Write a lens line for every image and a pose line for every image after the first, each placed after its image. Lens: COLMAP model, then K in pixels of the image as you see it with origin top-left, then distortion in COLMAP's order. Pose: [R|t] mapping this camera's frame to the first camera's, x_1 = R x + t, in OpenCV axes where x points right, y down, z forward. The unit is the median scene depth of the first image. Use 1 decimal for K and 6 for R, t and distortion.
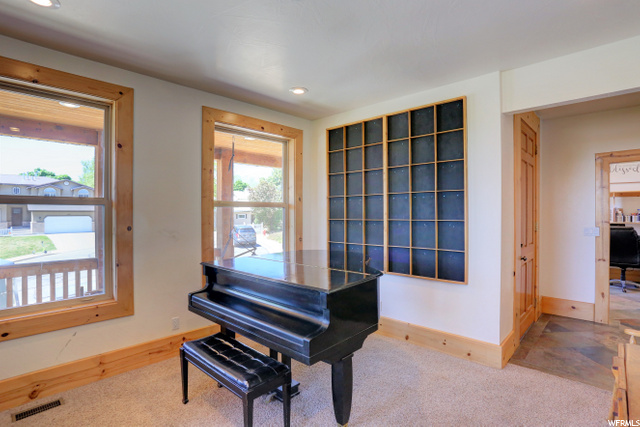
lens RADIAL K [[316.9, 0, 317.4], [0, 316.9, 213.0], [0, 0, 1]] dist [-0.070561, 0.027171]
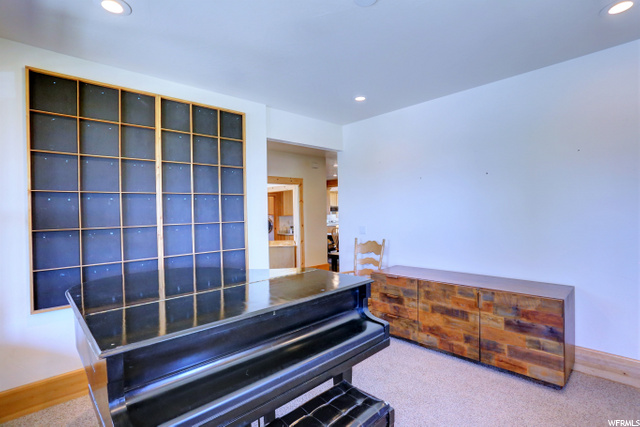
lens RADIAL K [[316.9, 0, 317.4], [0, 316.9, 213.0], [0, 0, 1]] dist [-0.070561, 0.027171]
pose [[0.051912, -0.002525, 0.998648, -0.599955], [0.021585, 0.999766, 0.001406, -0.002400], [-0.998418, 0.021483, 0.051954, 0.604464]]
